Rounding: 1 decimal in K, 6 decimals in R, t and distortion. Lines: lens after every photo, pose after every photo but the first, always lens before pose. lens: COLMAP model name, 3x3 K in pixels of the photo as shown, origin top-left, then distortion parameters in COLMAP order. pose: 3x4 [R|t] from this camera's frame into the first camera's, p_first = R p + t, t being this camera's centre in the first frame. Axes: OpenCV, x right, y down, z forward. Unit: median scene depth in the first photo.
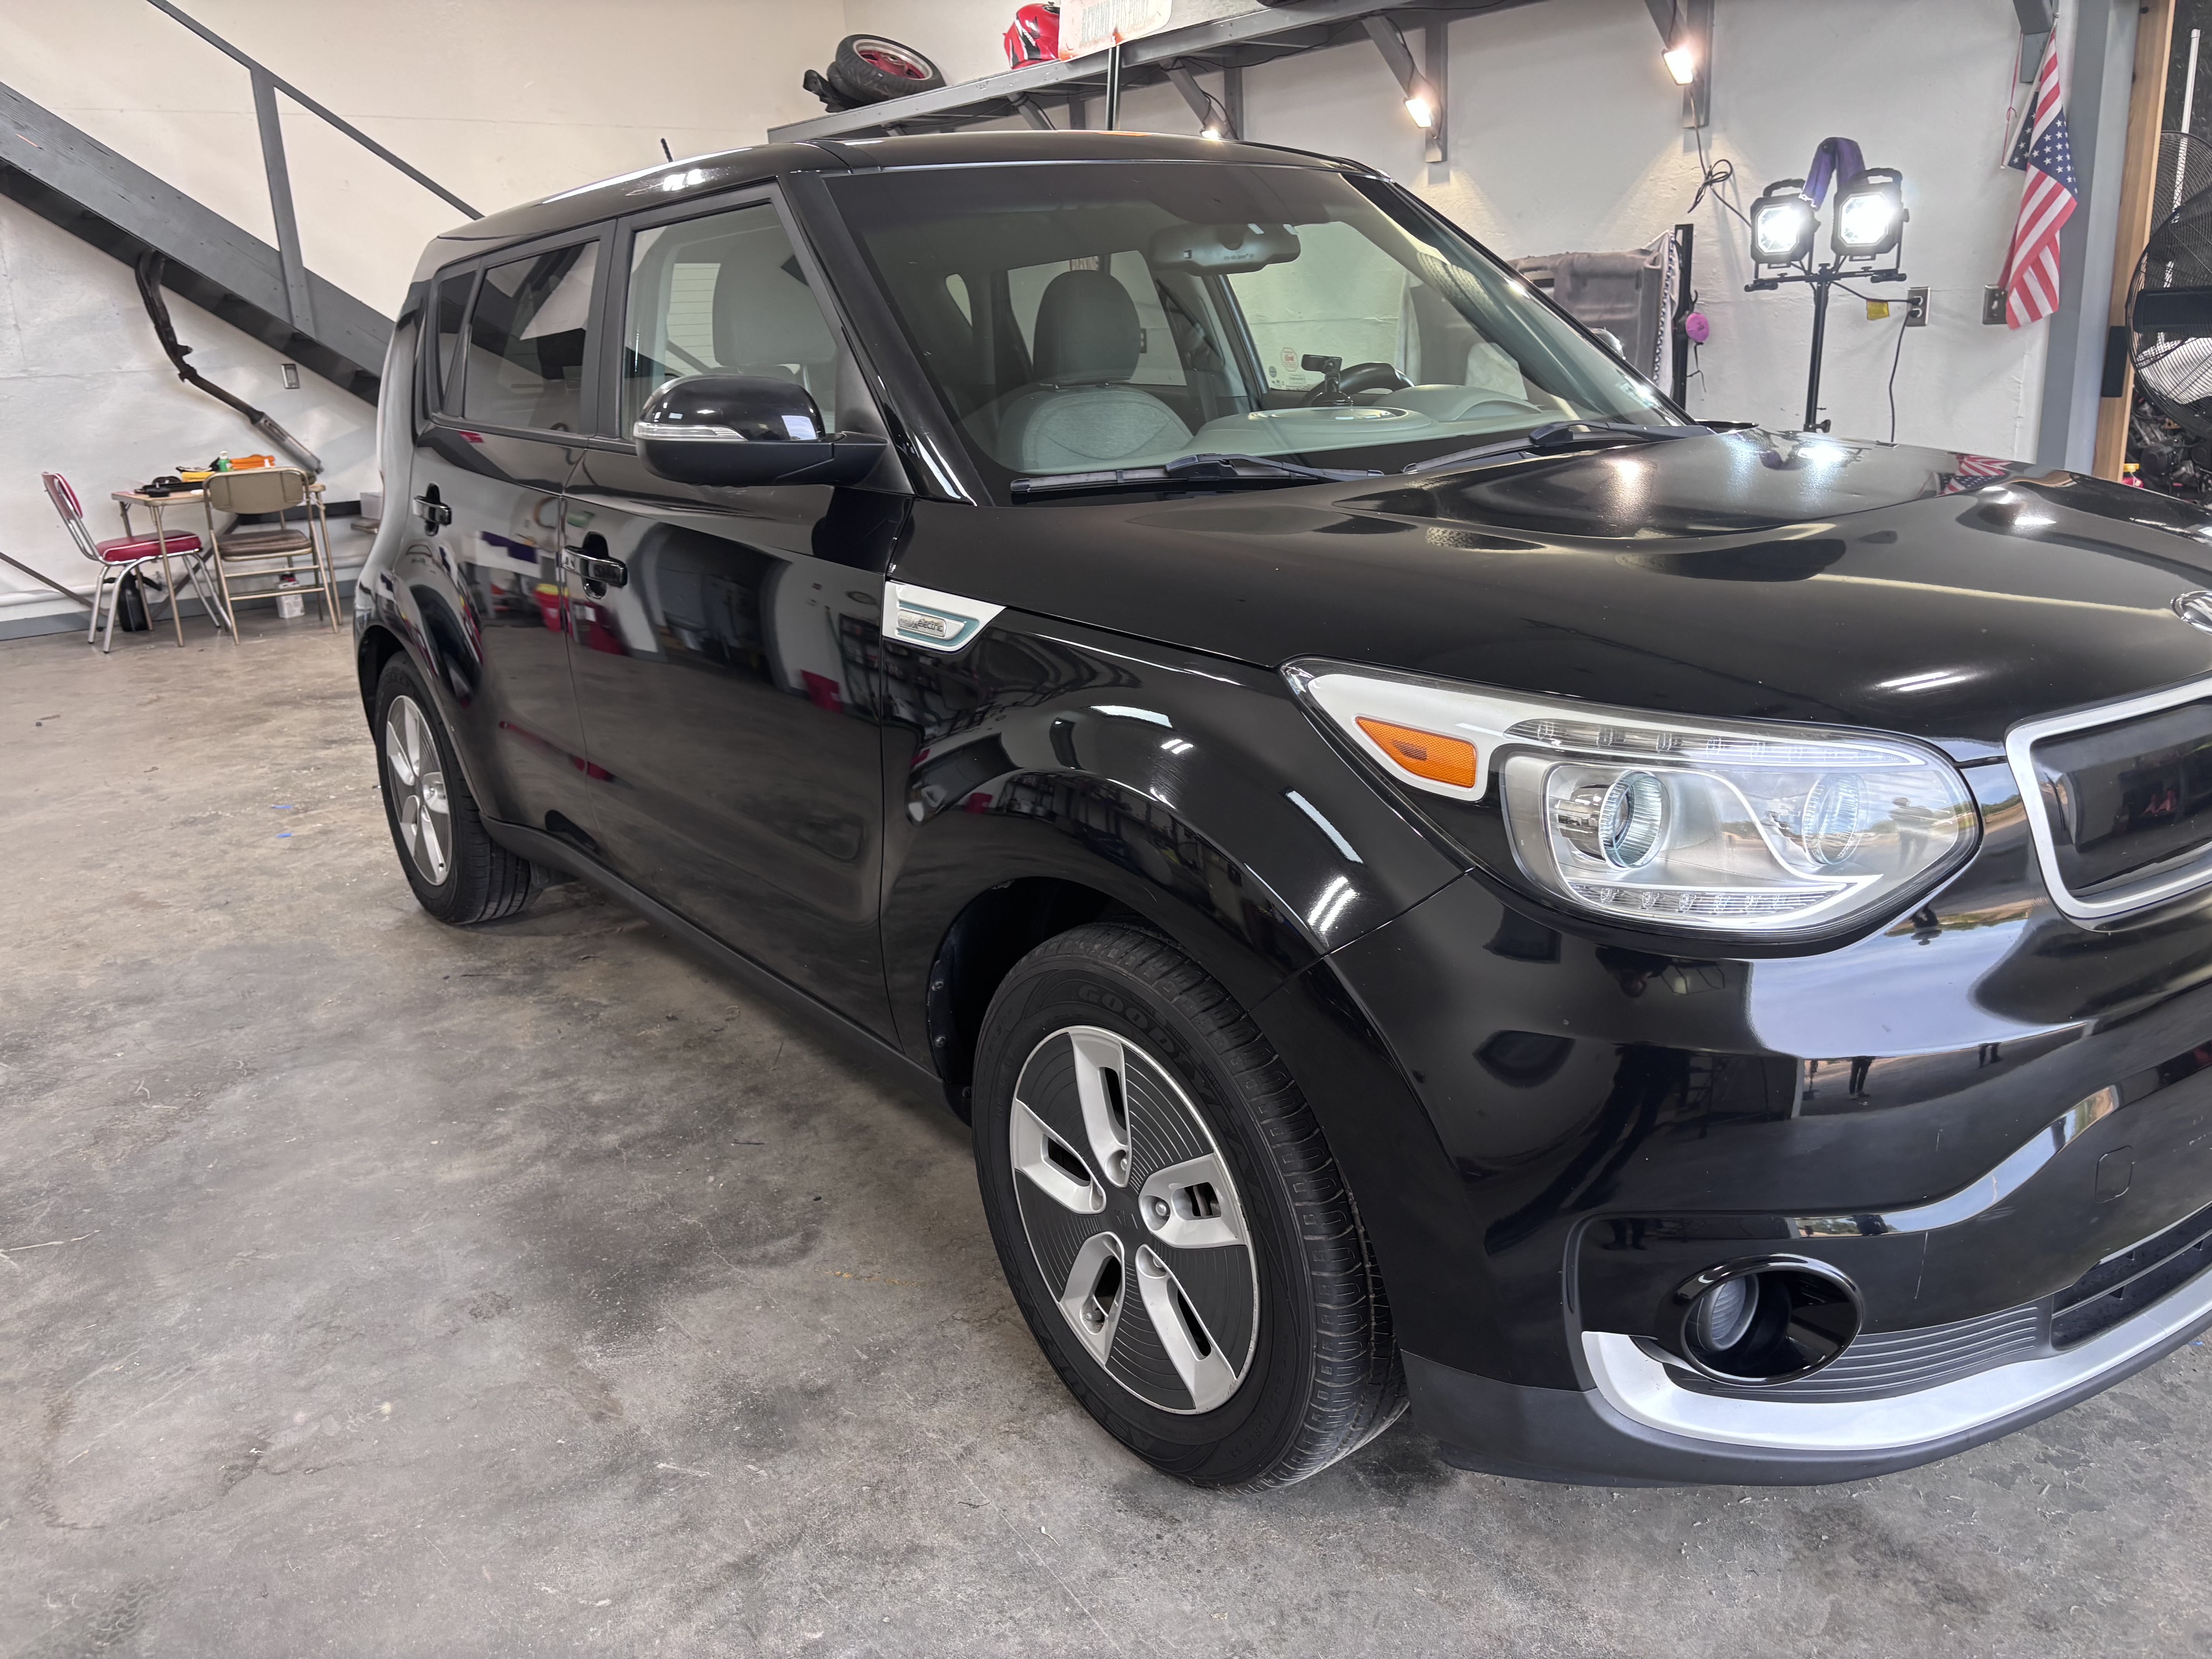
lens RADIAL K [[1811.1, 0, 1114.7], [0, 1811.1, 827.2], [0, 0, 1]] dist [0.009738, 0.008092]
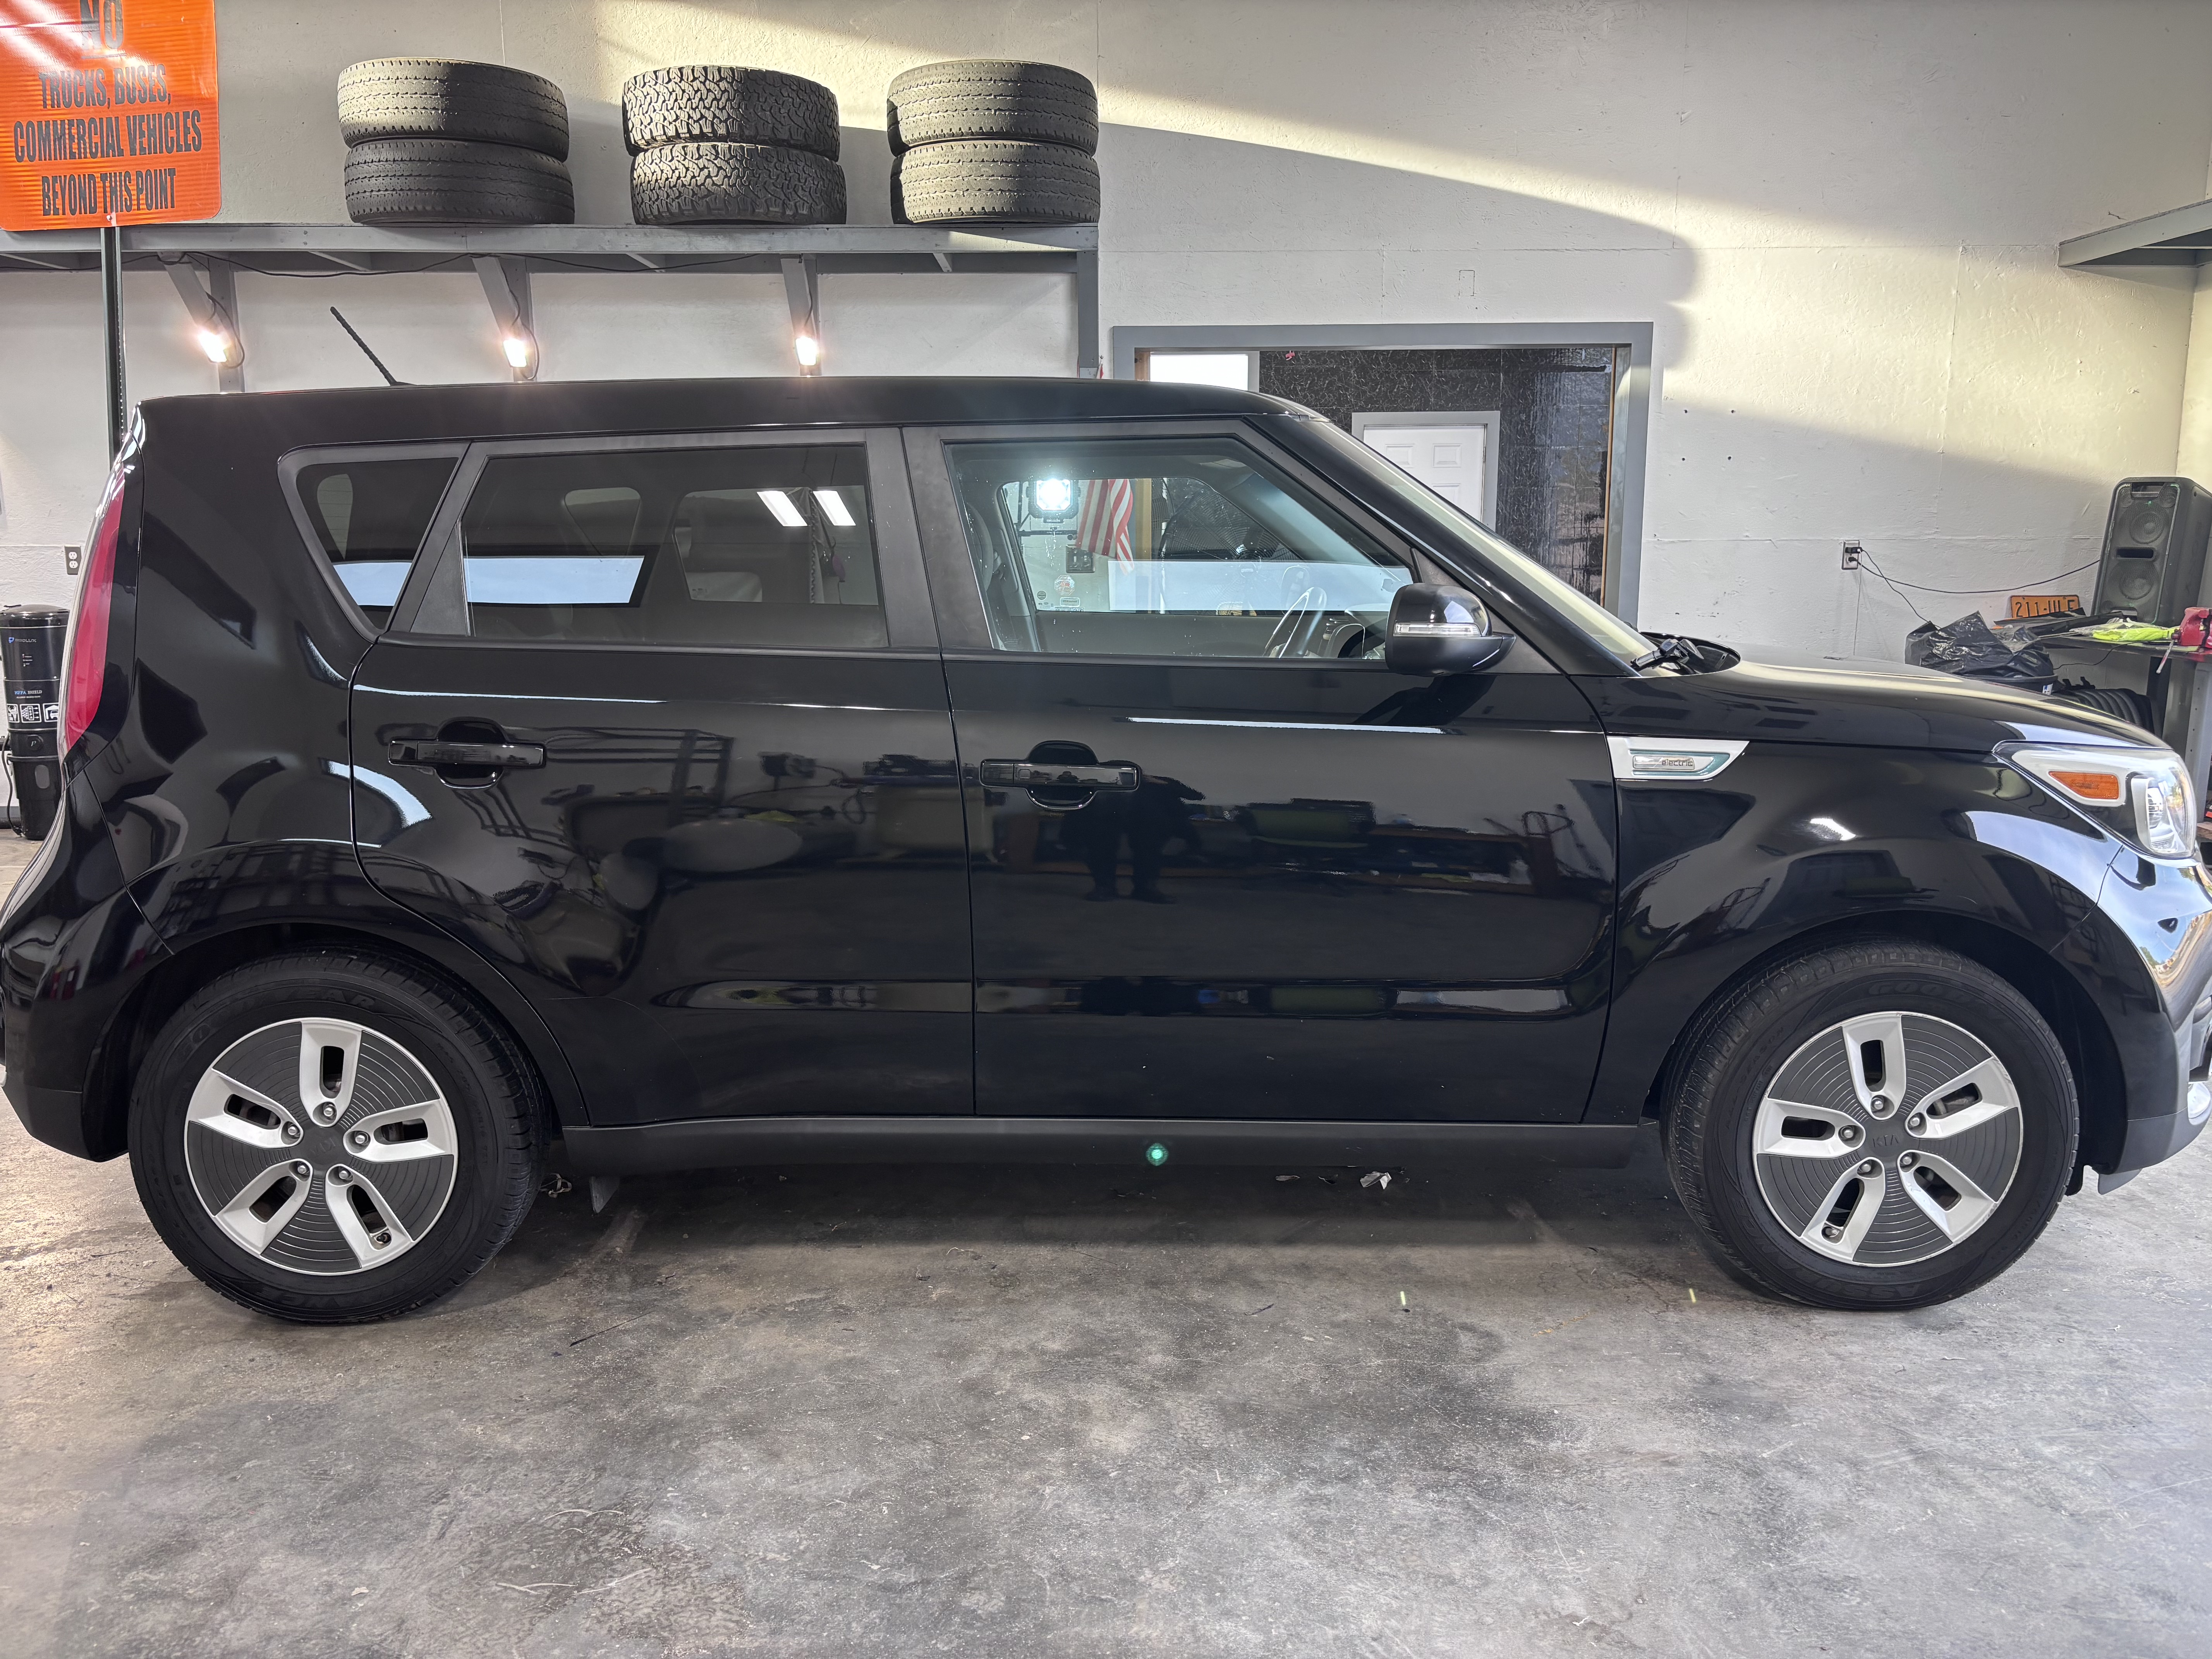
lens RADIAL K [[1811.1, 0, 1114.7], [0, 1811.1, 827.2], [0, 0, 1]] dist [0.009738, 0.008092]
pose [[0.565225, -0.094993, 0.819450, -1.214010], [0.201085, 0.979250, -0.025184, -0.097177], [-0.800054, 0.179014, 0.572598, 0.483818]]
